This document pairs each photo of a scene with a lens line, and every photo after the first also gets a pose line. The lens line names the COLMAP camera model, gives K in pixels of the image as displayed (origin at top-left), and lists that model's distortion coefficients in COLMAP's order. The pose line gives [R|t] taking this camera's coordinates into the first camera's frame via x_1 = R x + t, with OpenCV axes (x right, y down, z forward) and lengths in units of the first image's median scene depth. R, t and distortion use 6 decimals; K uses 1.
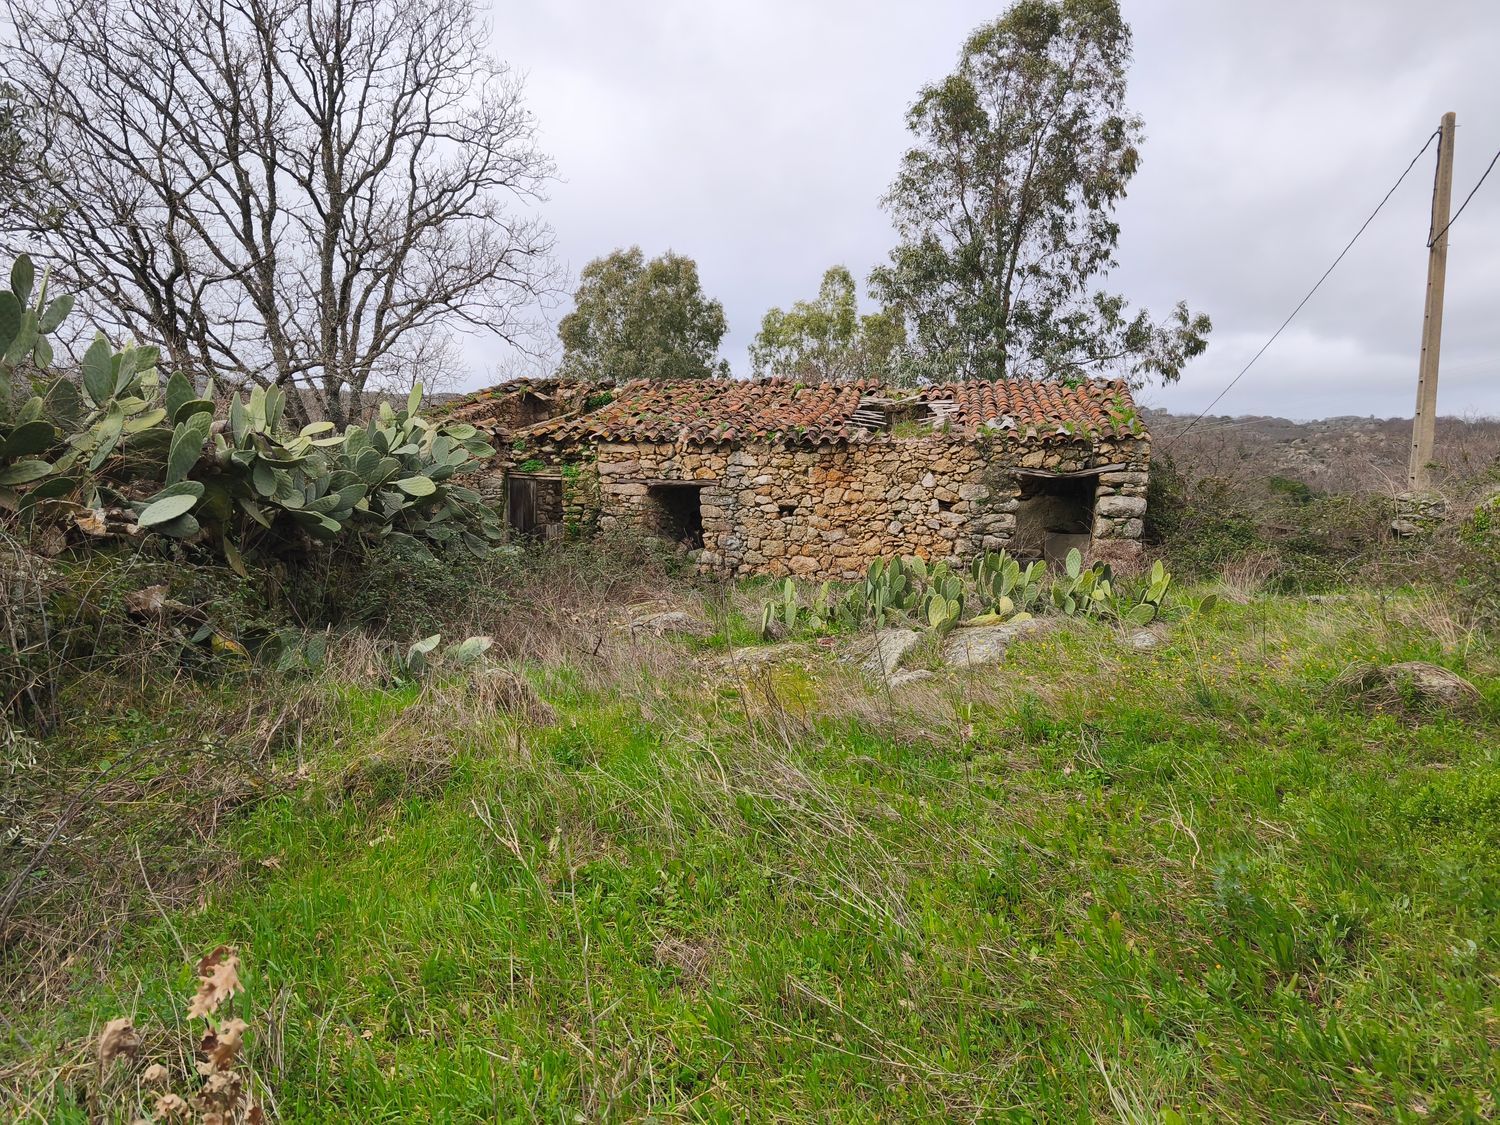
lens RADIAL K [[926.3, 0, 731.6], [0, 926.3, 554.1], [0, 0, 1]] dist [0.070013, -0.061200]
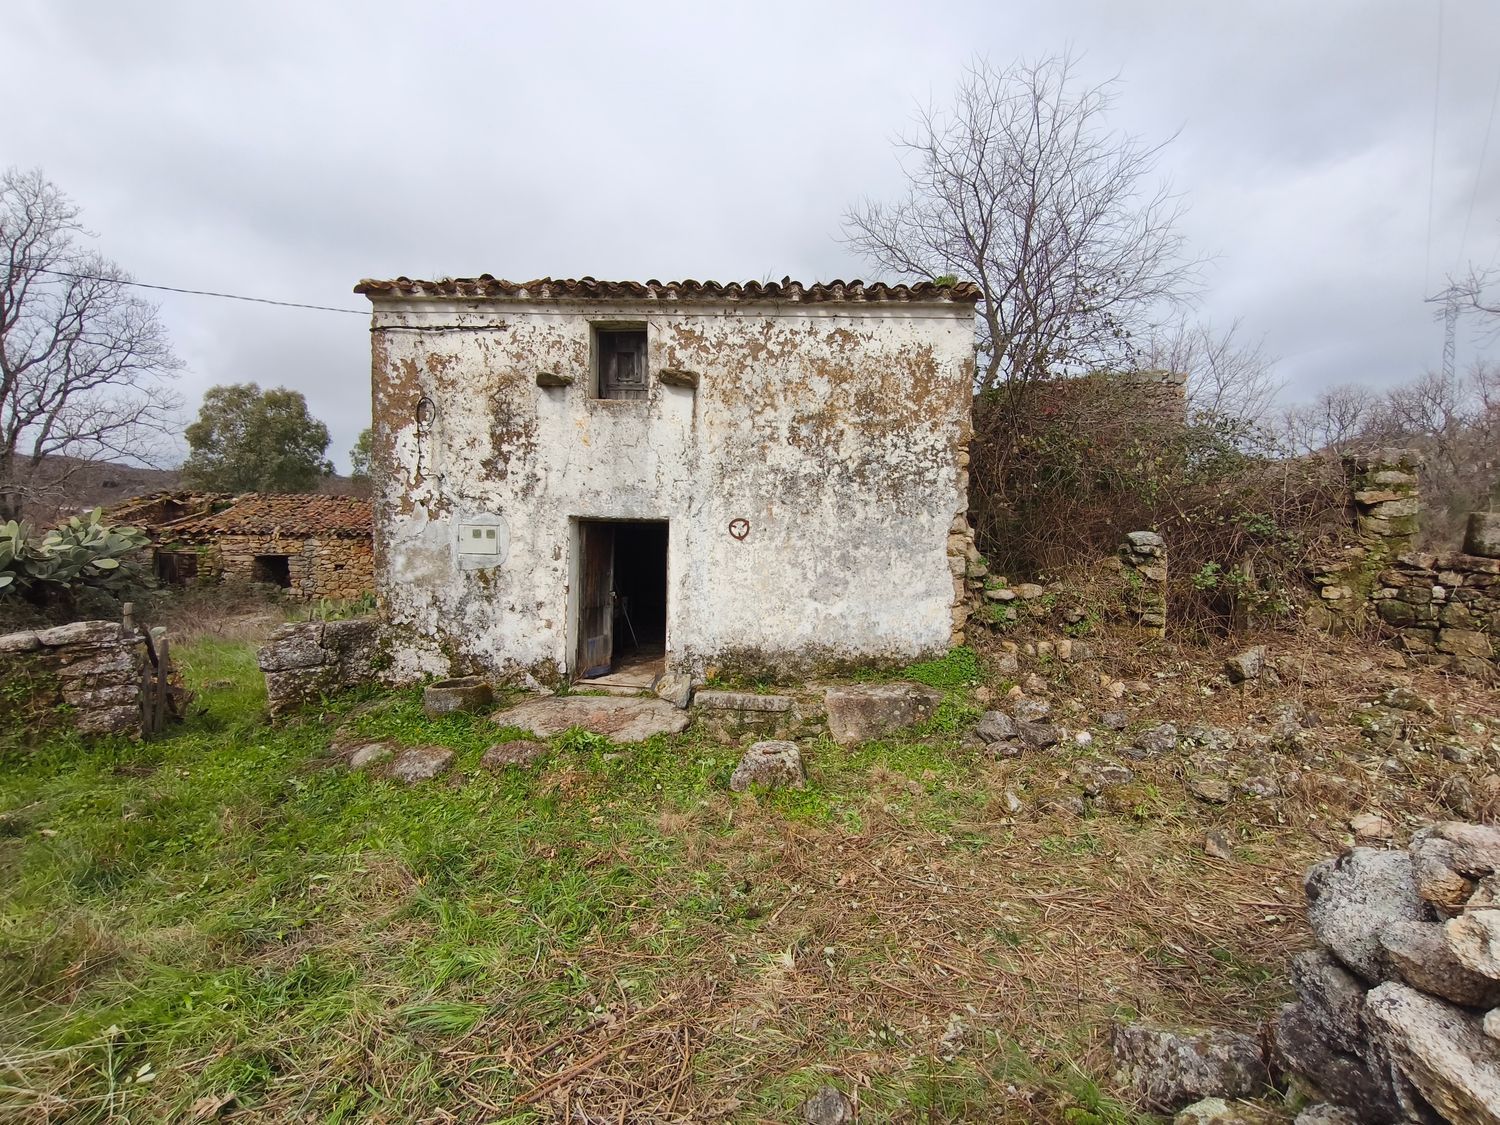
lens RADIAL K [[634.3, 0, 750.0], [0, 634.3, 562.5], [0, 0, 1]] dist [-0.000149, 0.000052]
pose [[0.854891, -0.027843, 0.518060, 0.089817], [0.041731, 0.999014, -0.015172, 0.002095], [-0.517126, 0.034589, 0.855210, -0.554292]]
